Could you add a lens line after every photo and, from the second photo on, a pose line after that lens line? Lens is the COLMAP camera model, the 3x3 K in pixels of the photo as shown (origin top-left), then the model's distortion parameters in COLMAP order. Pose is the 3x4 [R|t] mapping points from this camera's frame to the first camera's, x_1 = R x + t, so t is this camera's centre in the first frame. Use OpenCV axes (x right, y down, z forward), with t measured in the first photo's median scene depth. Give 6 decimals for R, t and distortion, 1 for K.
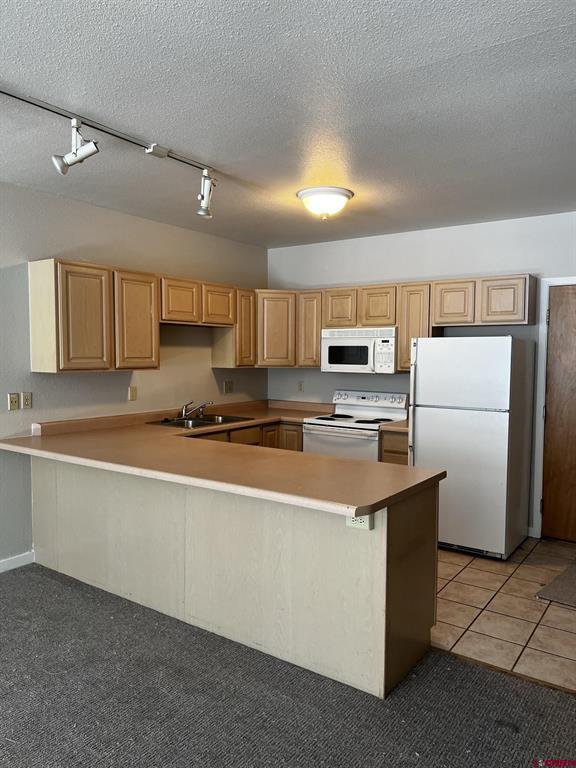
lens RADIAL K [[573.8, 0, 288.4], [0, 573.8, 385.6], [0, 0, 1]] dist [0.025404, -0.013258]
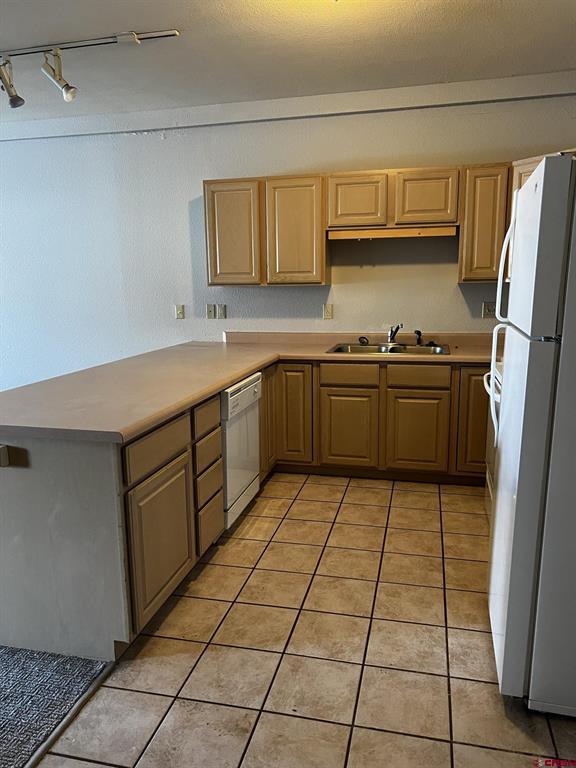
lens RADIAL K [[573.8, 0, 288.5], [0, 573.8, 384.8], [0, 0, 1]] dist [0.025404, -0.013258]
pose [[0.378741, 0.160928, -0.911404, 0.519396], [-0.027800, 0.986300, 0.162601, -0.015812], [0.925085, -0.036247, 0.378026, 0.525877]]
